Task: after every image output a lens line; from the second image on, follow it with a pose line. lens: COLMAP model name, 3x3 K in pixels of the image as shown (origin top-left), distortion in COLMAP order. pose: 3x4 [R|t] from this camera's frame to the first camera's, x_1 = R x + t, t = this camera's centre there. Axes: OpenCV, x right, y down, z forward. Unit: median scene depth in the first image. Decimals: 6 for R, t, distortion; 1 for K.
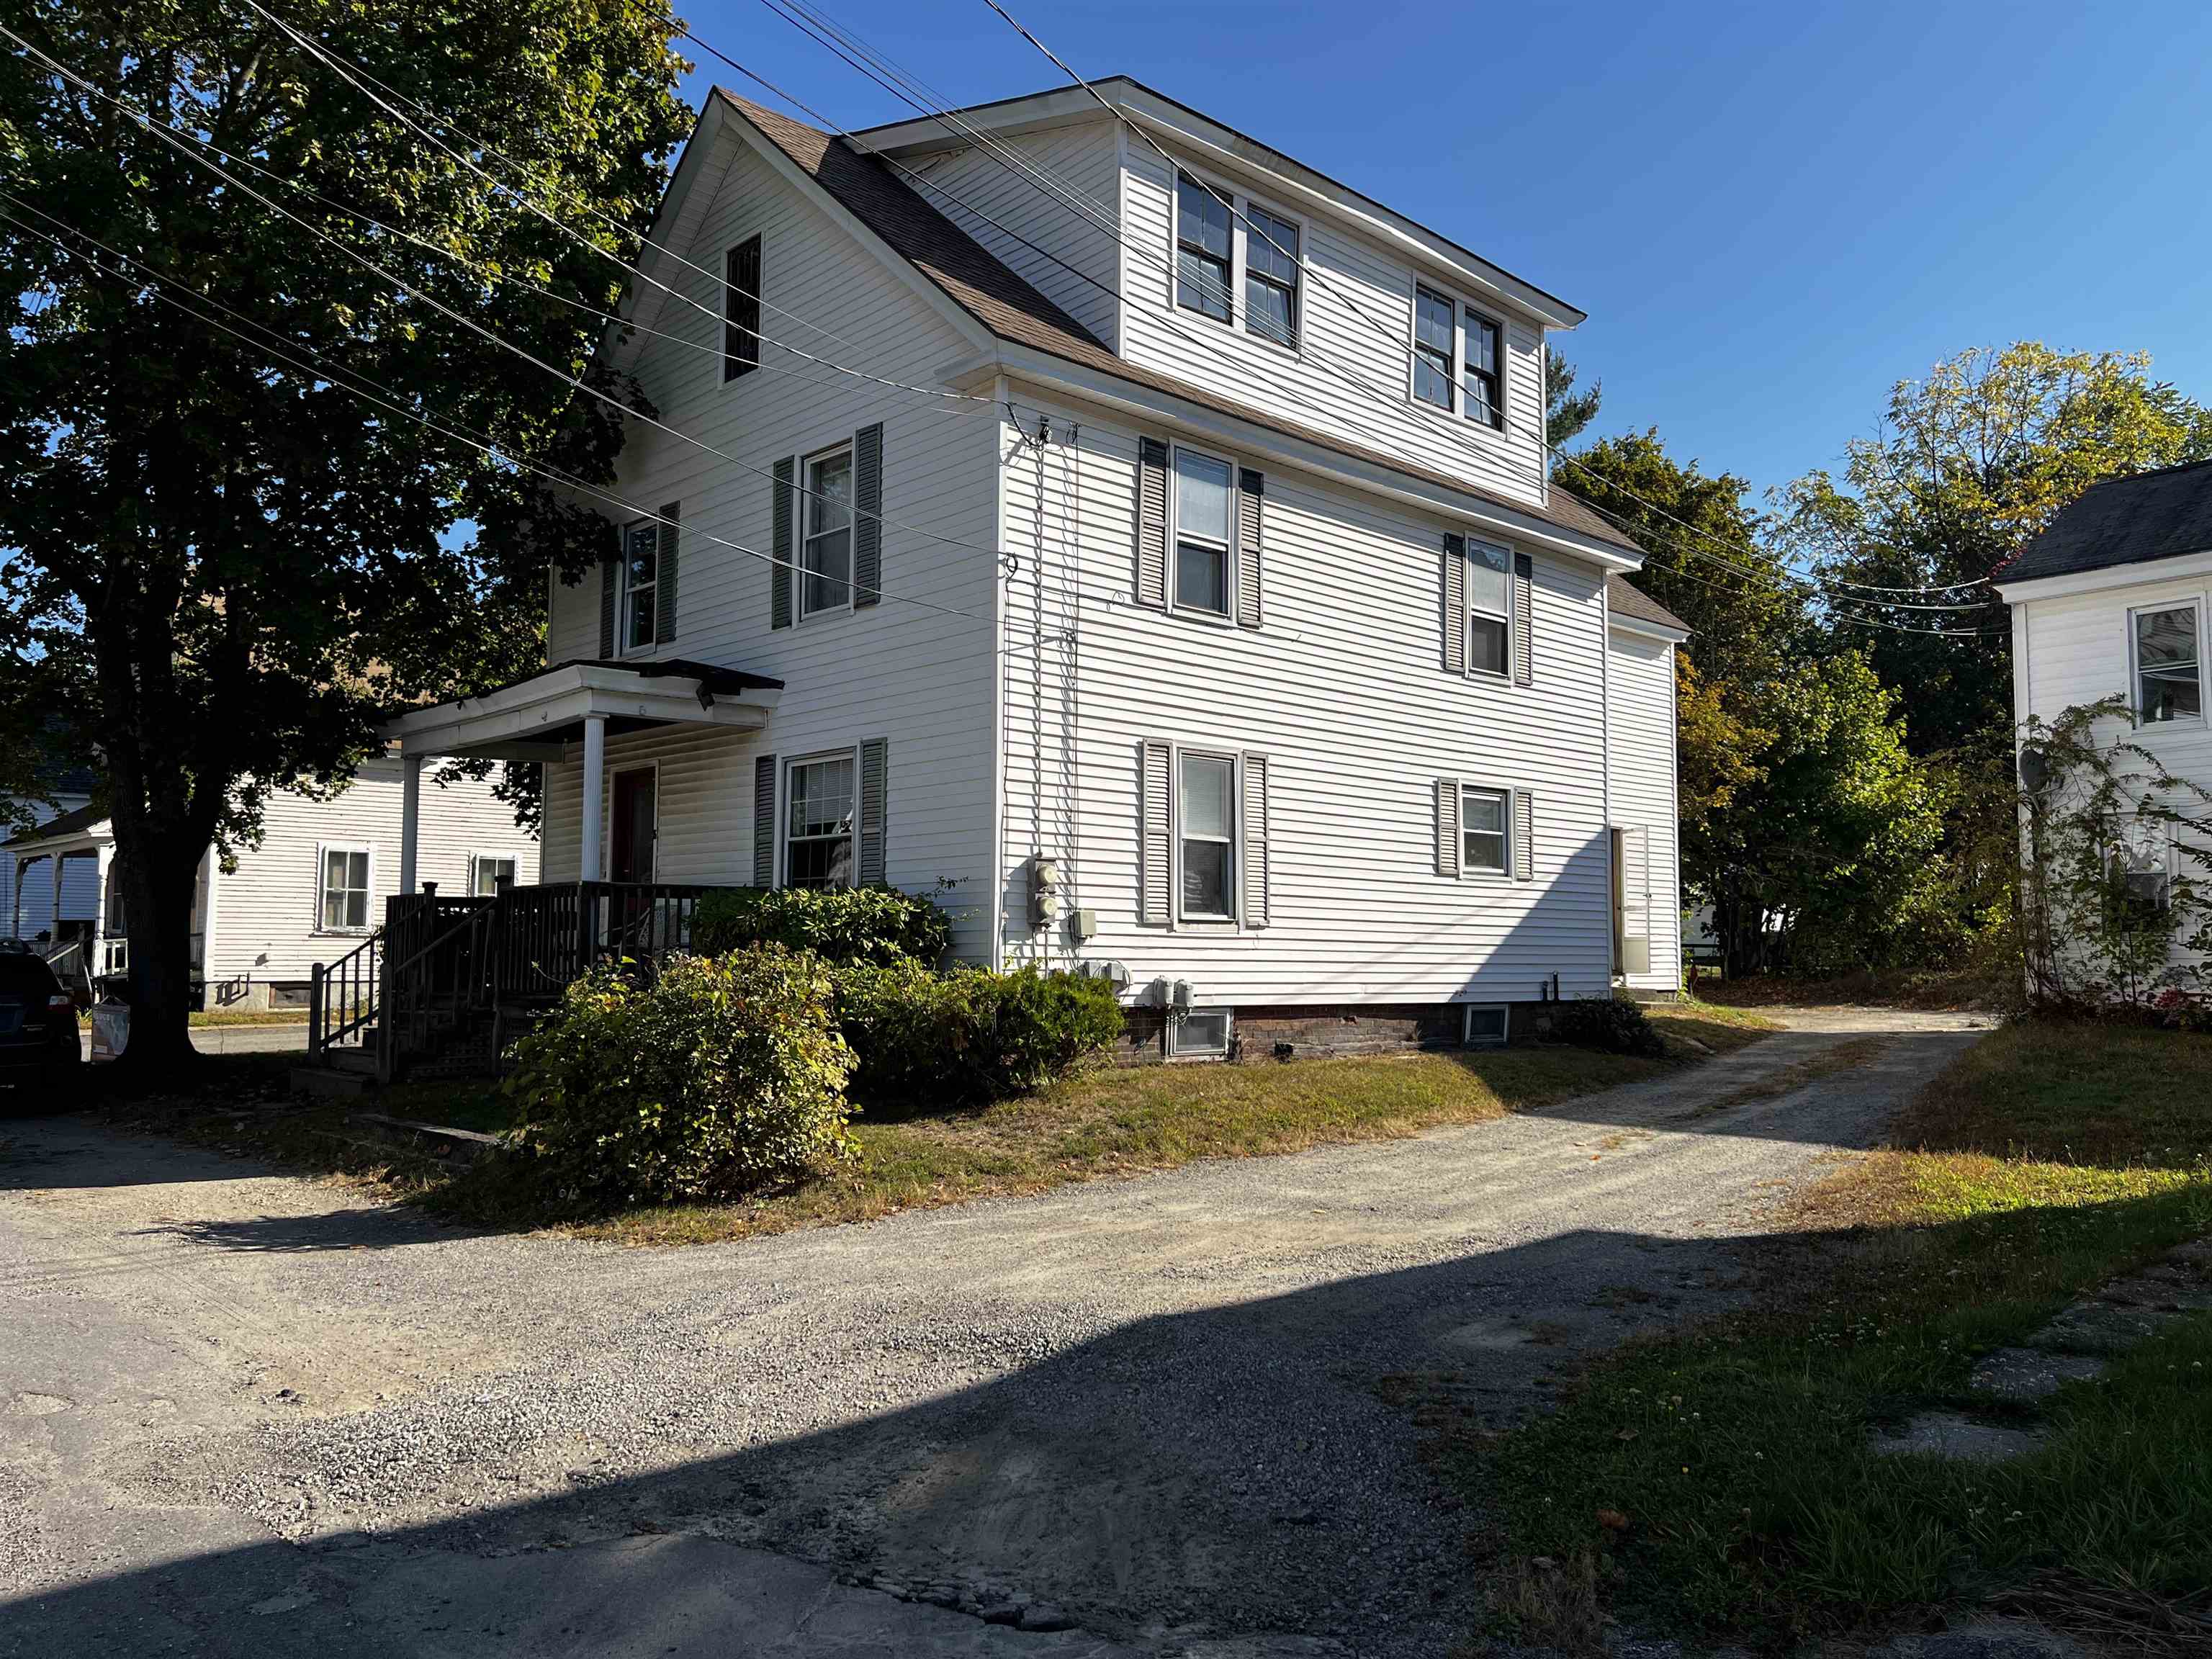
lens RADIAL K [[1675.8, 0, 1110.2], [0, 1675.8, 821.4], [0, 0, 1]] dist [0.036883, -0.024824]
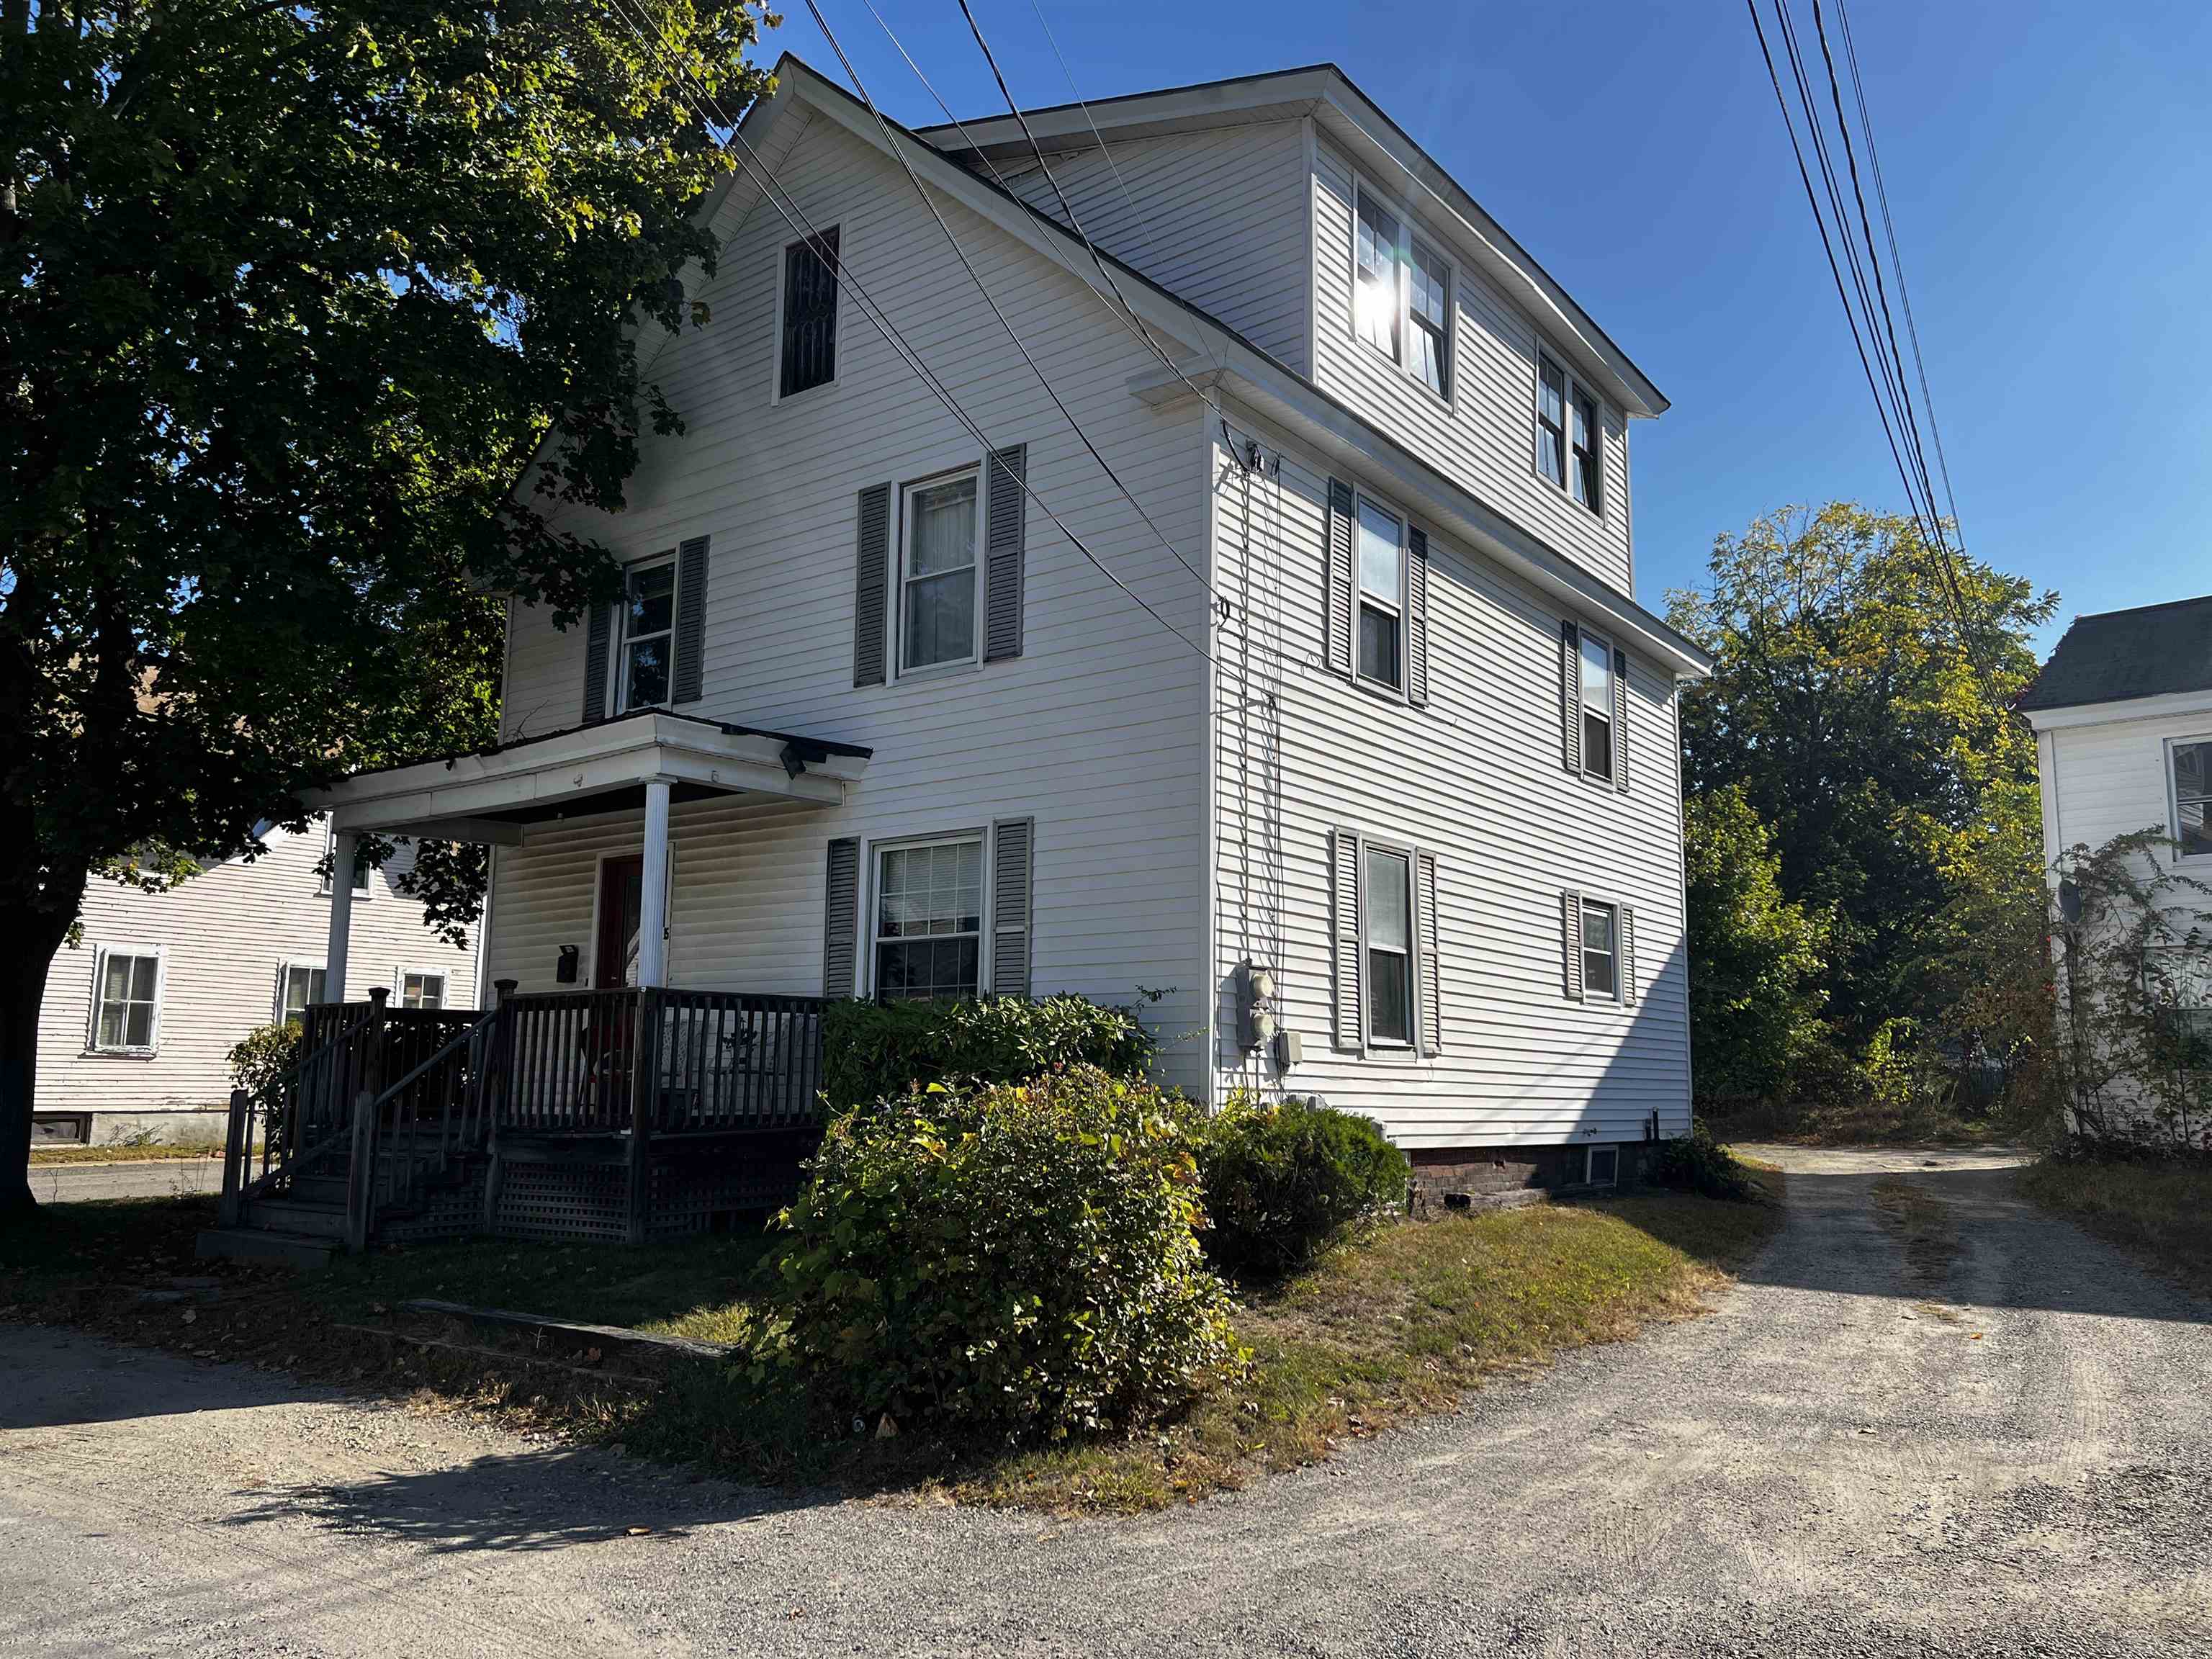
lens RADIAL K [[1675.8, 0, 1104.0], [0, 1675.8, 835.0], [0, 0, 1]] dist [0.036883, -0.024824]
pose [[0.986694, 0.030226, 0.159754, -0.210302], [-0.019180, 0.997346, -0.070236, 0.014433], [-0.161453, 0.066237, 0.984655, 0.171146]]
